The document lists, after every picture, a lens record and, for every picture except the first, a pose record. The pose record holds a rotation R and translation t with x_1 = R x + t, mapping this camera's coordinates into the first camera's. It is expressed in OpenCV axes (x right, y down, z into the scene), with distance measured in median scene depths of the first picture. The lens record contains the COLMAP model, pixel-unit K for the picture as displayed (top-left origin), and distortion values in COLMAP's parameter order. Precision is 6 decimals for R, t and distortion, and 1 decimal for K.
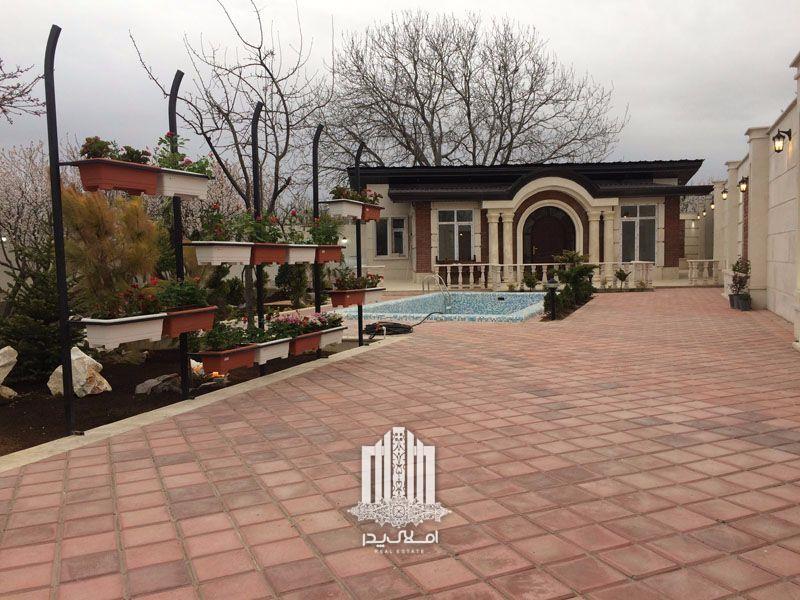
lens RADIAL K [[681.2, 0, 399.0], [0, 681.2, 296.8], [0, 0, 1]] dist [0.077300, -0.096284]
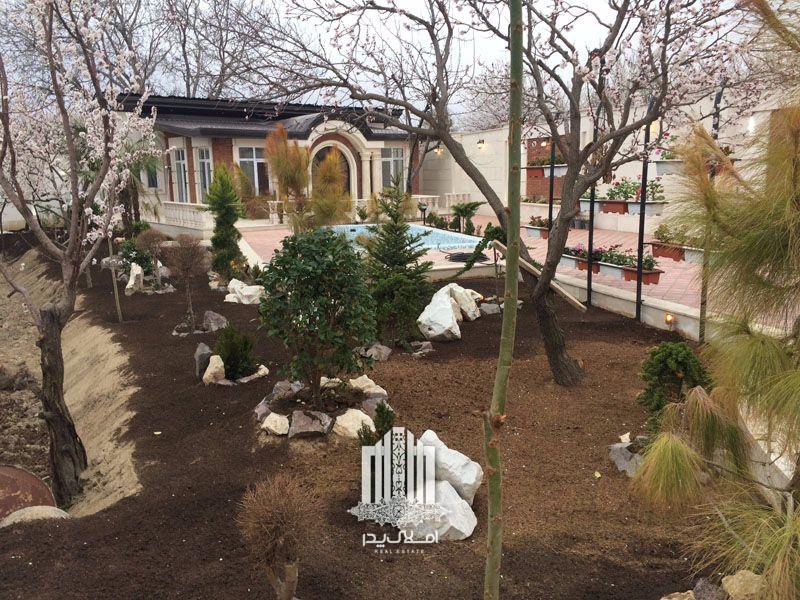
lens RADIAL K [[681.2, 0, 404.4], [0, 681.2, 303.0], [0, 0, 1]] dist [0.077300, -0.096284]
pose [[0.793076, -0.110671, 0.598984, -0.474826], [0.040881, 0.990810, 0.128938, -0.019091], [-0.607749, -0.077770, 0.790312, 0.005700]]
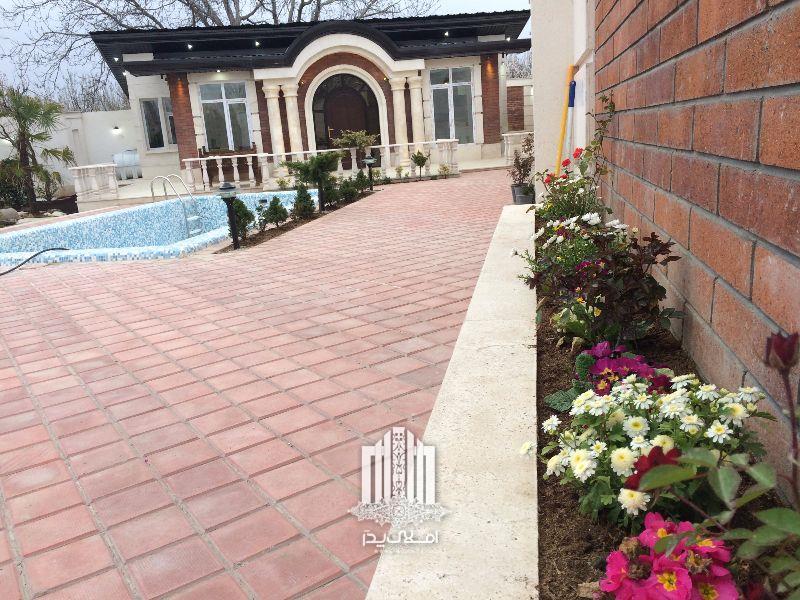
lens RADIAL K [[681.2, 0, 401.9], [0, 681.2, 303.1], [0, 0, 1]] dist [0.077300, -0.096284]
pose [[0.981681, -0.098619, 0.163027, 0.158138], [0.068639, 0.981224, 0.180247, -0.012118], [-0.177741, -0.165755, 0.970017, 0.207157]]
